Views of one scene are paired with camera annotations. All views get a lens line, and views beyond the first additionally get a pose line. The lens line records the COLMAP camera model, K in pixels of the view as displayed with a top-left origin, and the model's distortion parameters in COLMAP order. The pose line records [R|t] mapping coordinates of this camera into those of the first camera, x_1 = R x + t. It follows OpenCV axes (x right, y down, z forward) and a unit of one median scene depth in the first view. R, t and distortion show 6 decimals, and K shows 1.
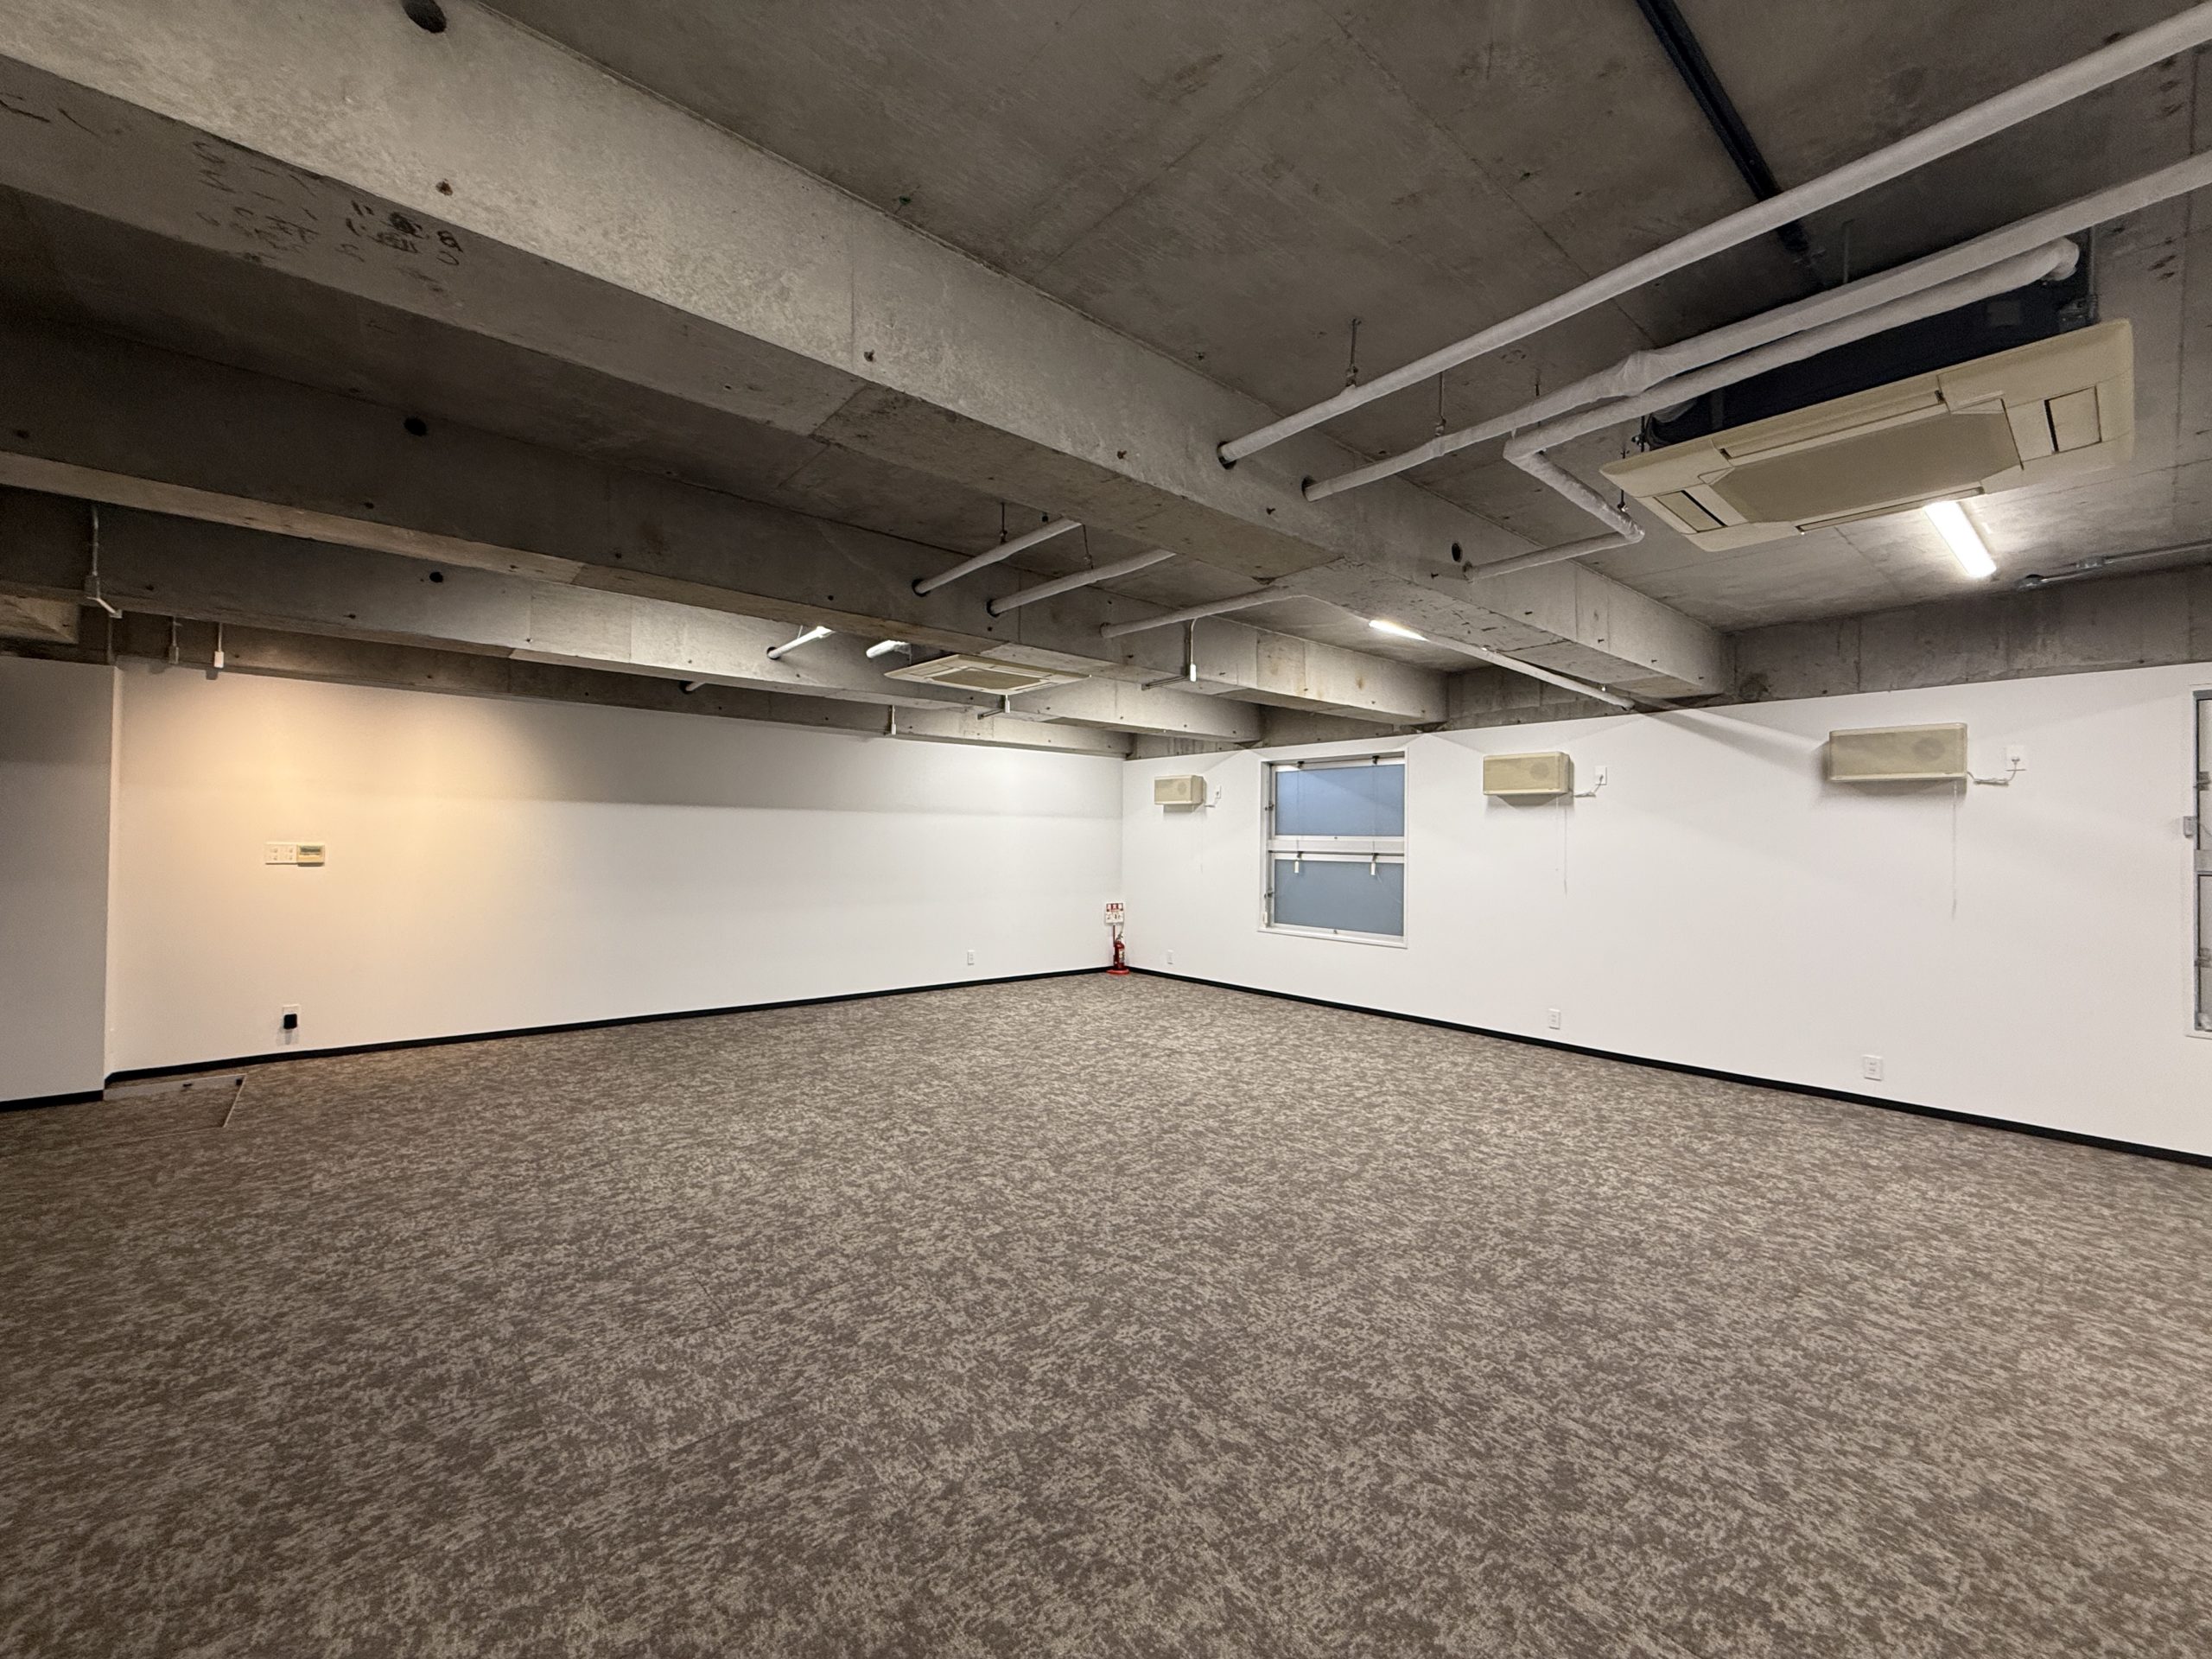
lens RADIAL K [[882.6, 0, 1100.7], [0, 882.6, 829.2], [0, 0, 1]] dist [-0.001487, 0.000351]
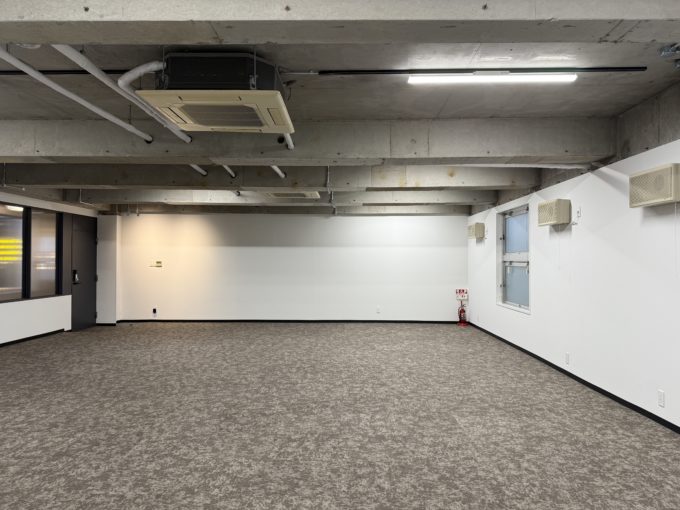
lens RADIAL K [[475.6, 0, 340.2], [0, 475.6, 259.8], [0, 0, 1]] dist [0.044725, -0.053711]
pose [[0.756454, -0.012328, -0.653930, 1.018575], [0.015496, 0.999880, -0.000925, 0.029764], [0.653863, -0.009433, 0.756554, 0.038383]]
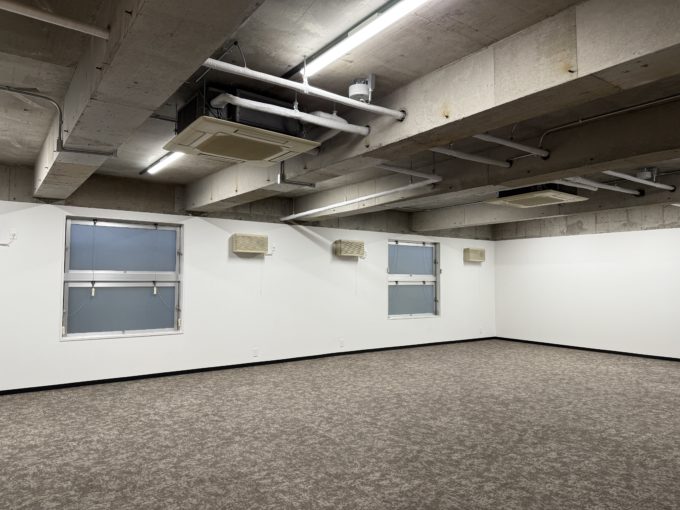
lens RADIAL K [[475.6, 0, 342.6], [0, 475.6, 257.1], [0, 0, 1]] dist [0.044725, -0.053711]
pose [[0.064687, 0.032336, 0.997382, -0.904508], [-0.016536, 0.999372, -0.031328, 0.006204], [-0.997769, -0.014466, 0.065181, 0.908551]]
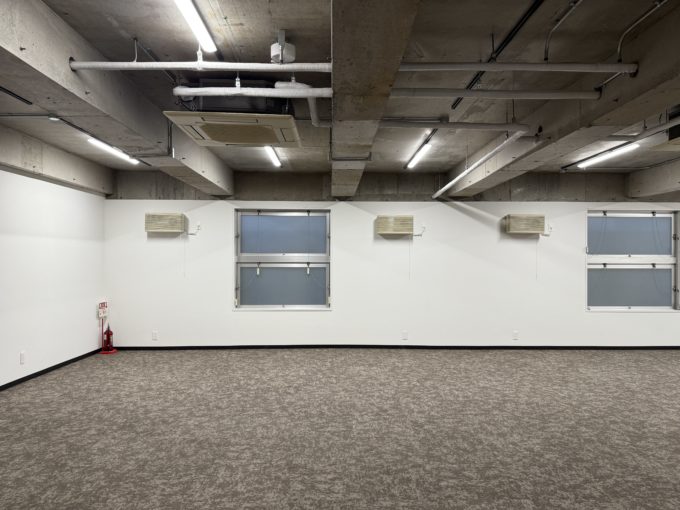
lens RADIAL K [[475.6, 0, 343.8], [0, 475.6, 253.1], [0, 0, 1]] dist [0.044725, -0.053711]
pose [[0.624866, 0.000527, 0.780732, -0.667806], [-0.004616, 0.999985, 0.003020, 0.006200], [-0.780718, -0.005491, 0.624859, 0.486929]]
